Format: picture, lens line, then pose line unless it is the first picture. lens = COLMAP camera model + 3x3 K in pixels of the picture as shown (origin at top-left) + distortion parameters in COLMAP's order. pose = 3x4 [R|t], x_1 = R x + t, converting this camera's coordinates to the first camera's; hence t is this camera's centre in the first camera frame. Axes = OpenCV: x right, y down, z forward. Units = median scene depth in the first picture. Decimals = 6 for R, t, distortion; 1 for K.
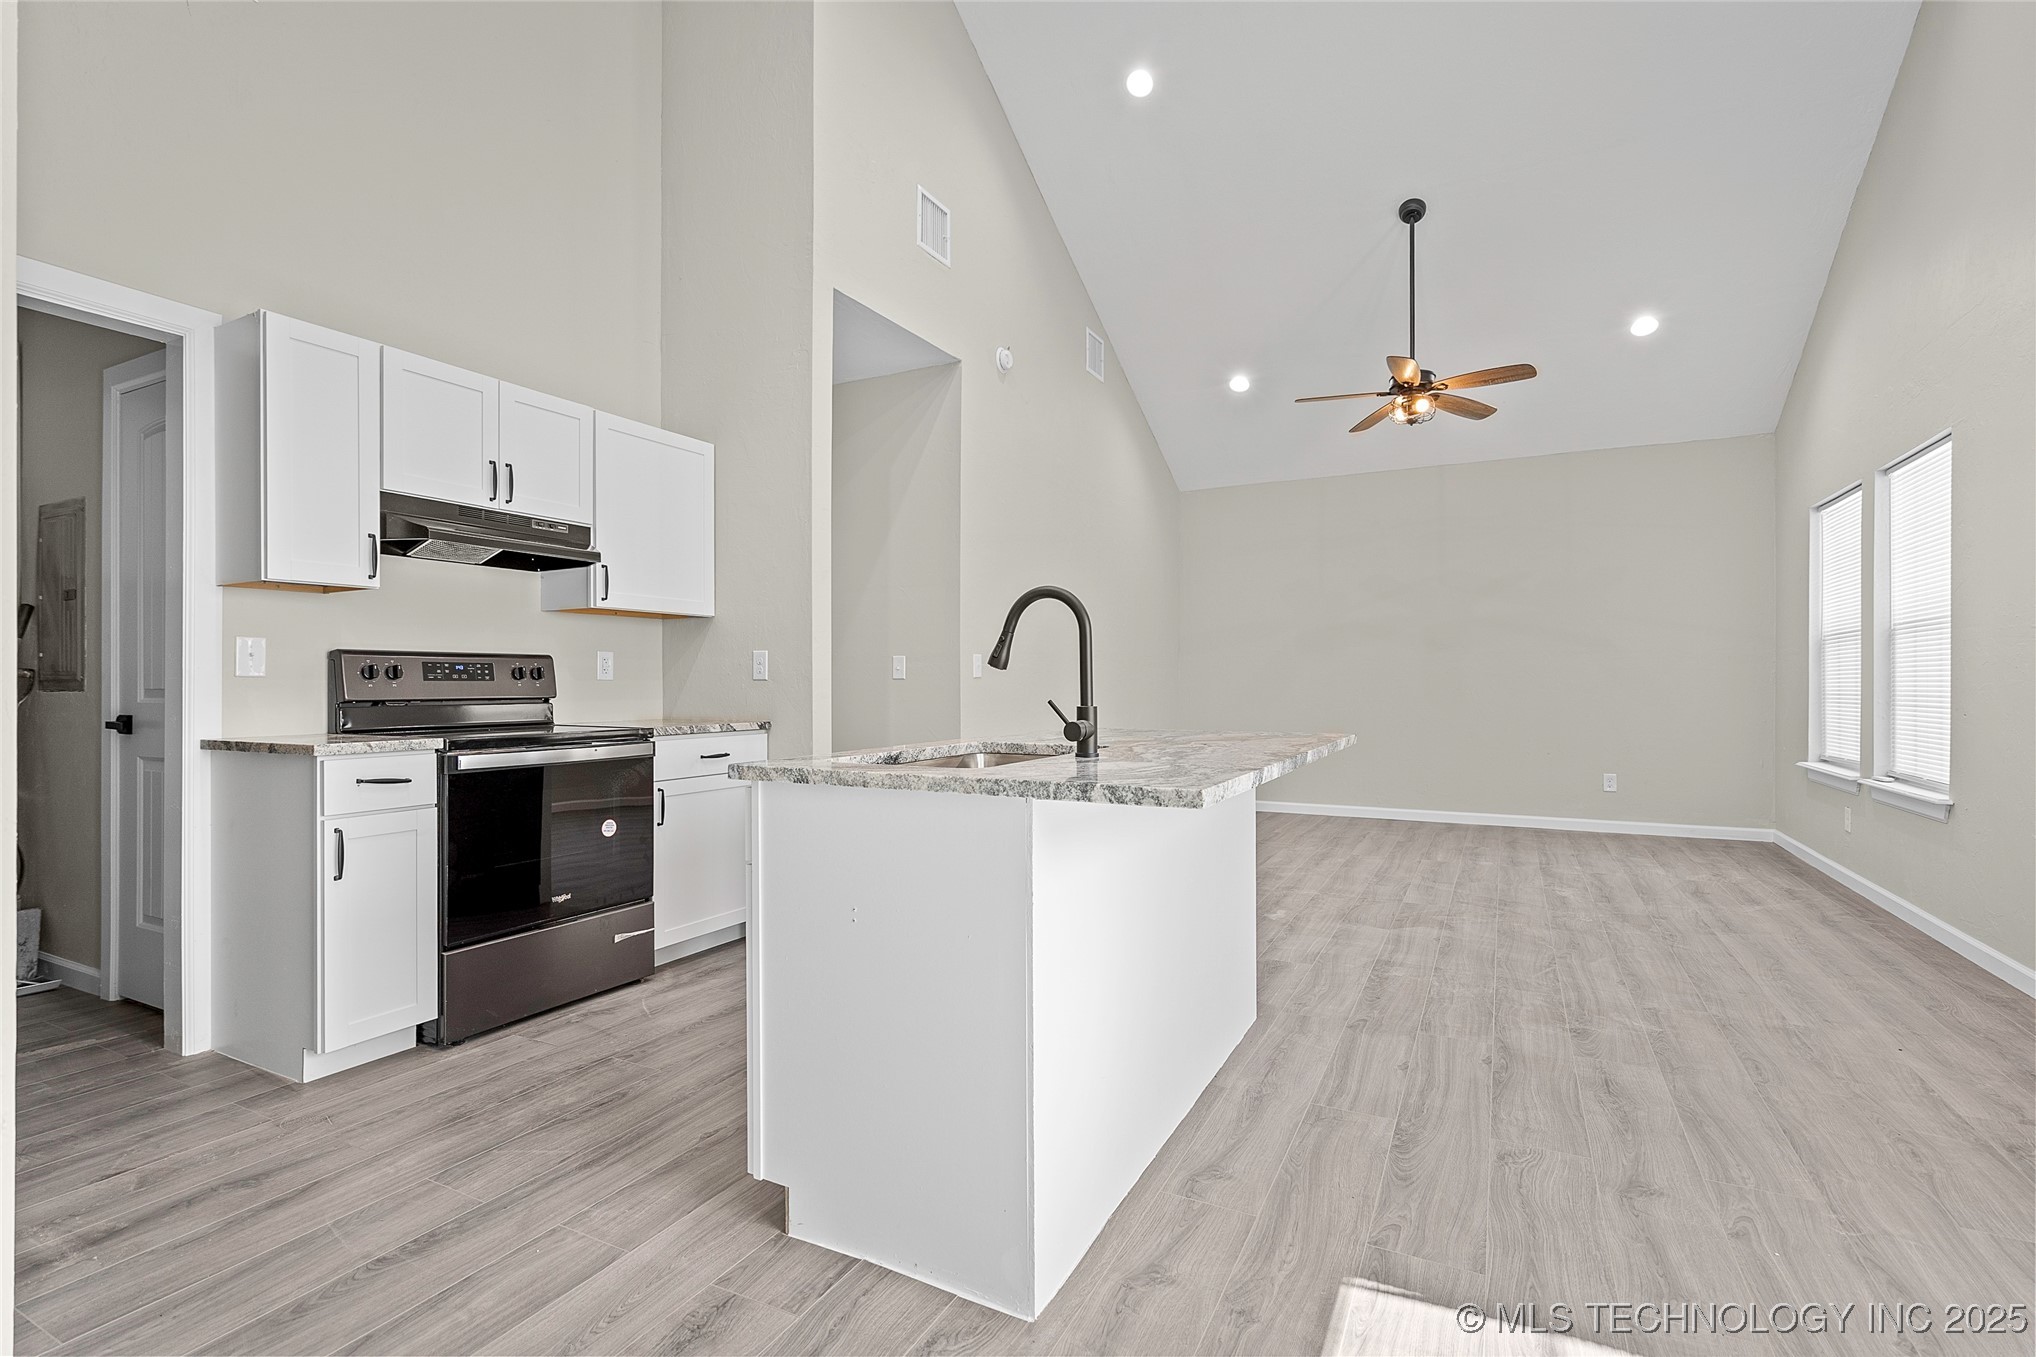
lens RADIAL K [[947.9, 0, 1004.5], [0, 947.9, 684.5], [0, 0, 1]] dist [-0.005931, 0.002744]
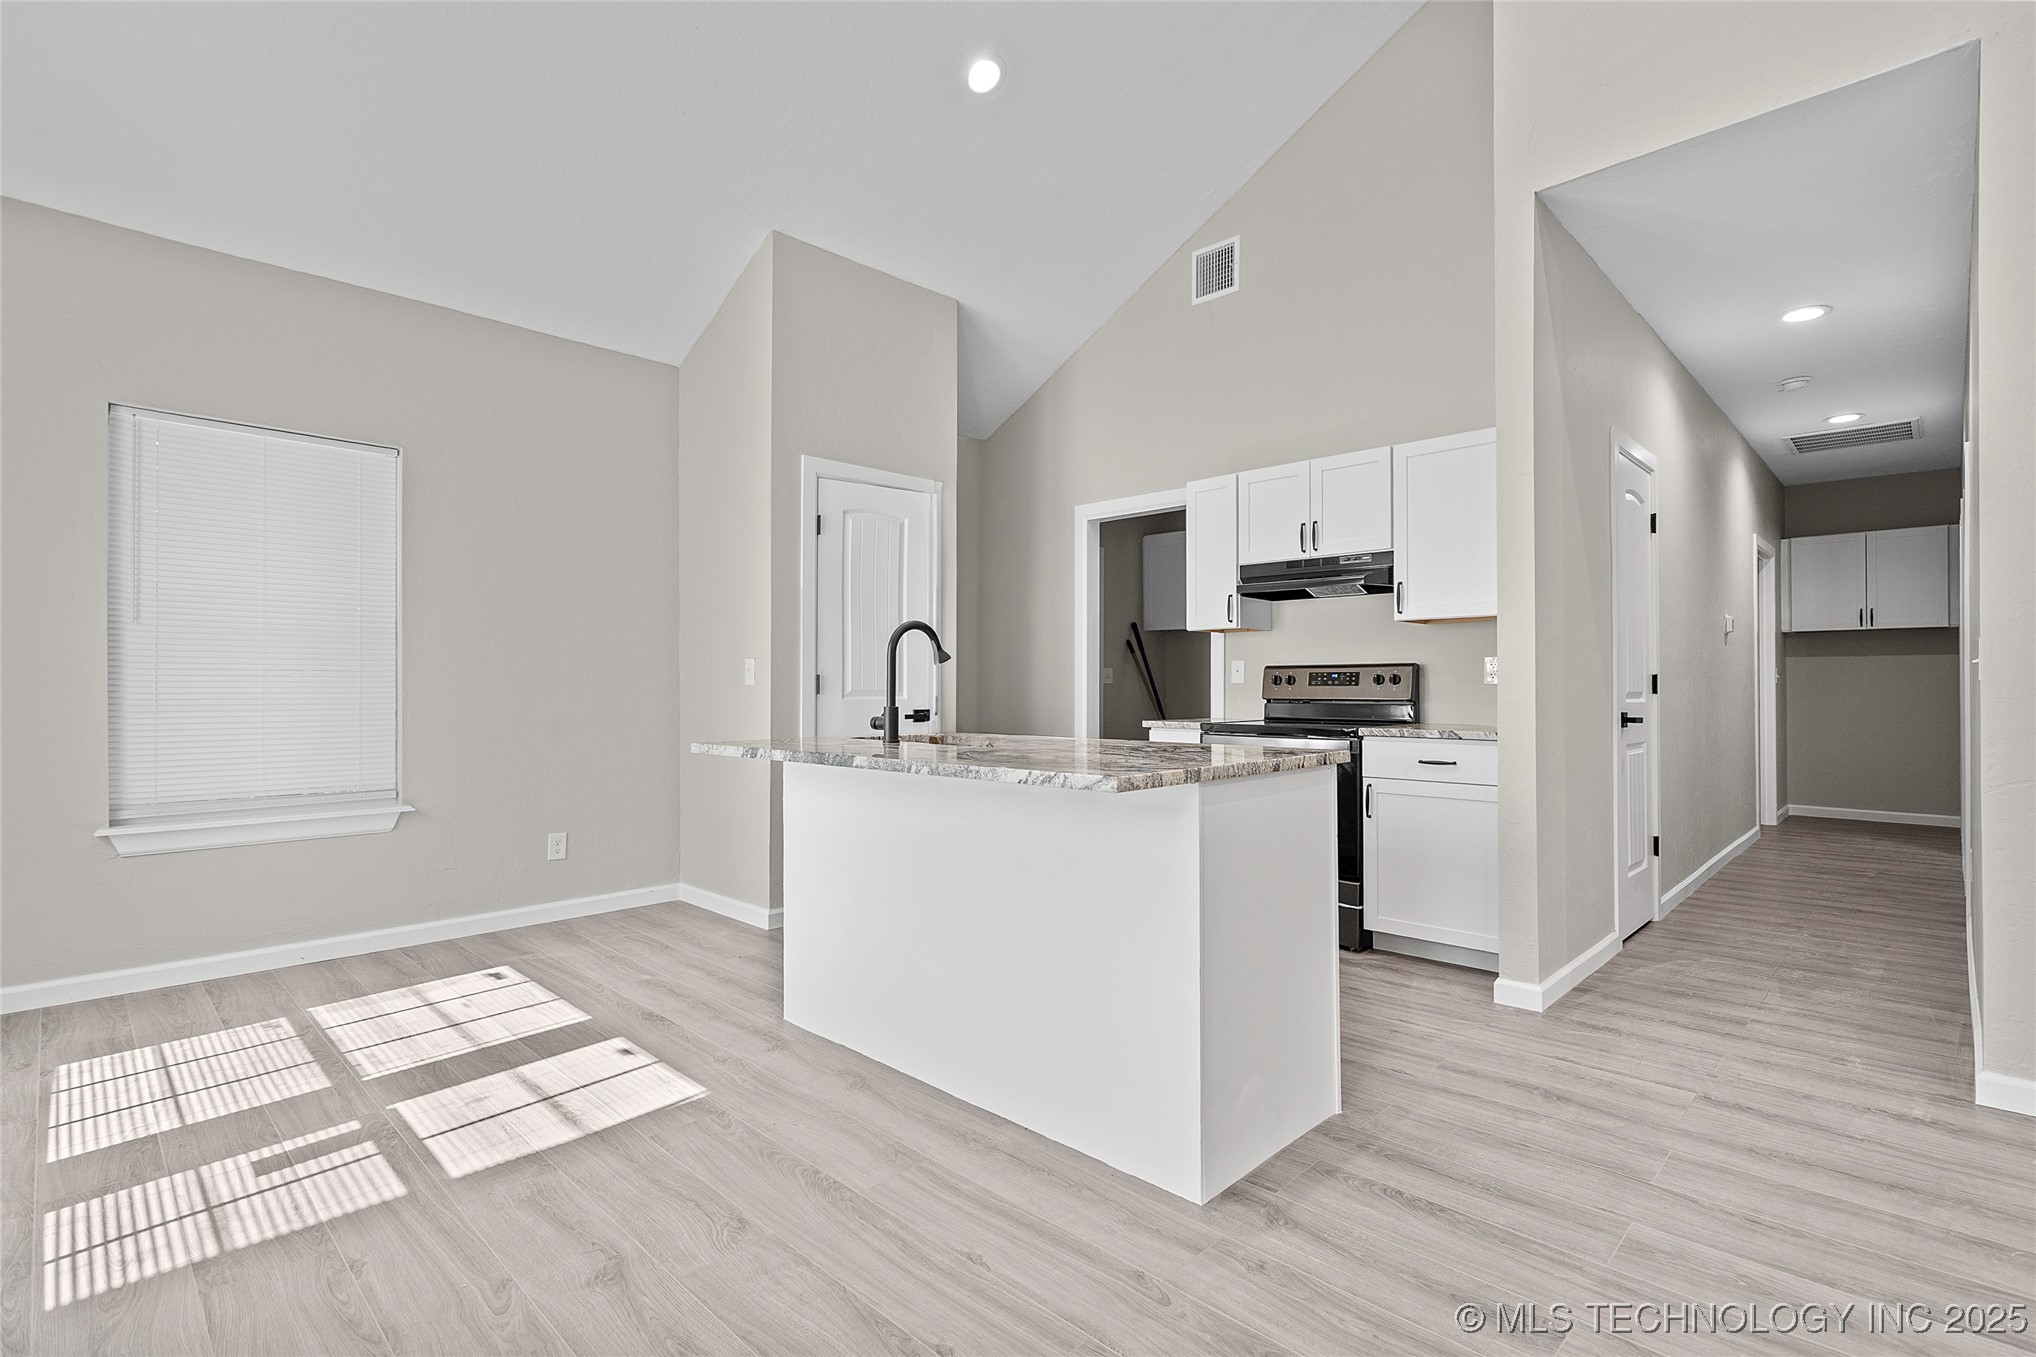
lens RADIAL K [[947.9, 0, 1023.6], [0, 947.9, 679.3], [0, 0, 1]] dist [-0.005931, 0.002744]
pose [[-0.282642, -0.003693, -0.959218, 0.862456], [0.000544, 0.999992, -0.004011, -0.008260], [0.959225, -0.001656, -0.282638, 0.991518]]
